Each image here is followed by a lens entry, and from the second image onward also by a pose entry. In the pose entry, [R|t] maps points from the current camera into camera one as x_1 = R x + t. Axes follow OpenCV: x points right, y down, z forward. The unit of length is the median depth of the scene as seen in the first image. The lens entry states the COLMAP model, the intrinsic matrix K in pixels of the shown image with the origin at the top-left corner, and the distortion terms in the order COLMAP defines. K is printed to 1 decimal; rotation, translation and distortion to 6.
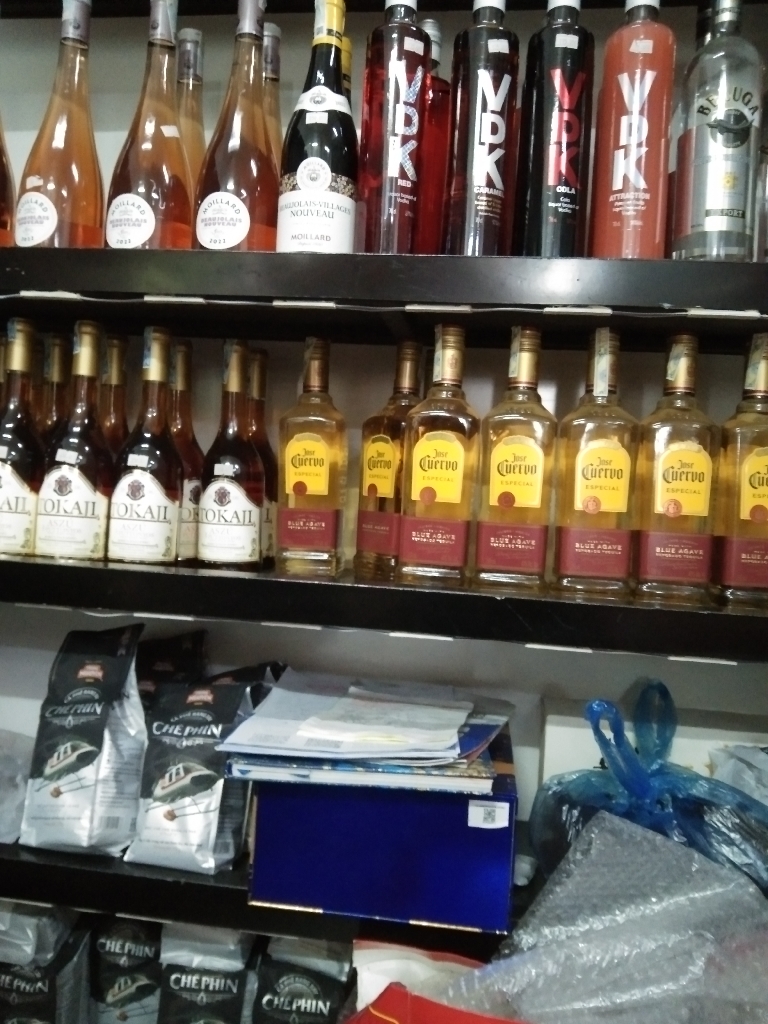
lens RADIAL K [[871.9, 0, 383.5], [0, 871.9, 476.8], [0, 0, 1]] dist [-0.029033, 0.044988]
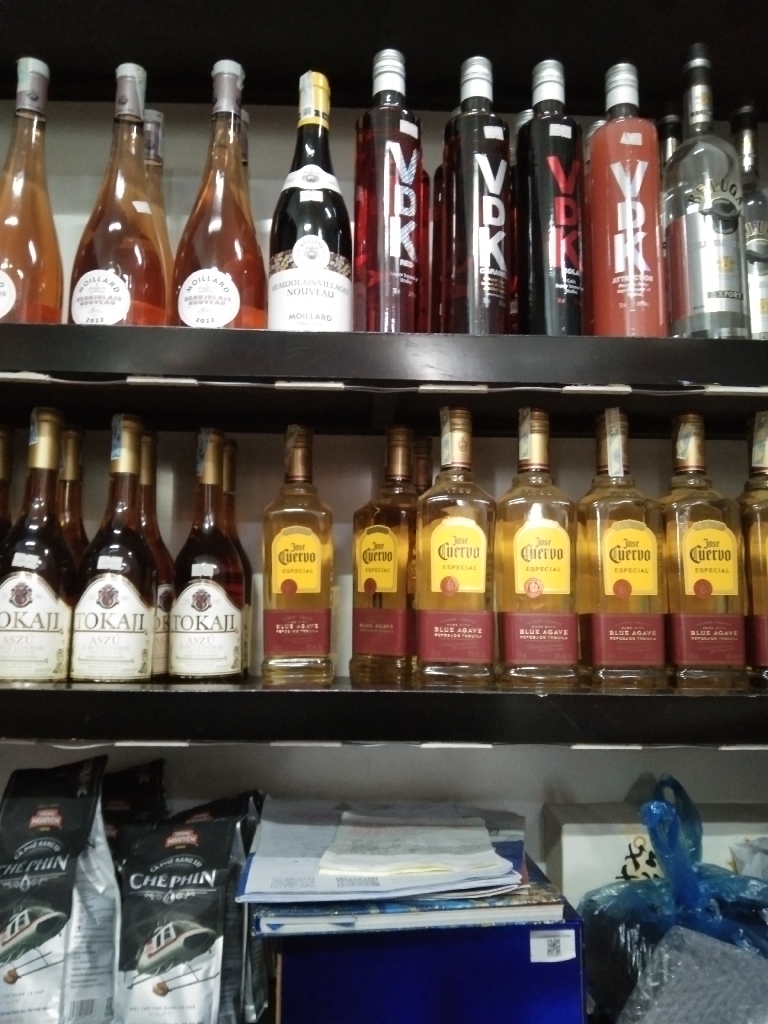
lens RADIAL K [[852.7, 0, 384.2], [0, 852.7, 471.6], [0, 0, 1]] dist [0.038269, -0.090660]
pose [[0.984907, -0.019601, 0.171973, -0.162923], [0.041928, 0.990994, -0.127175, 0.012028], [-0.167931, 0.132466, 0.976858, 0.101278]]
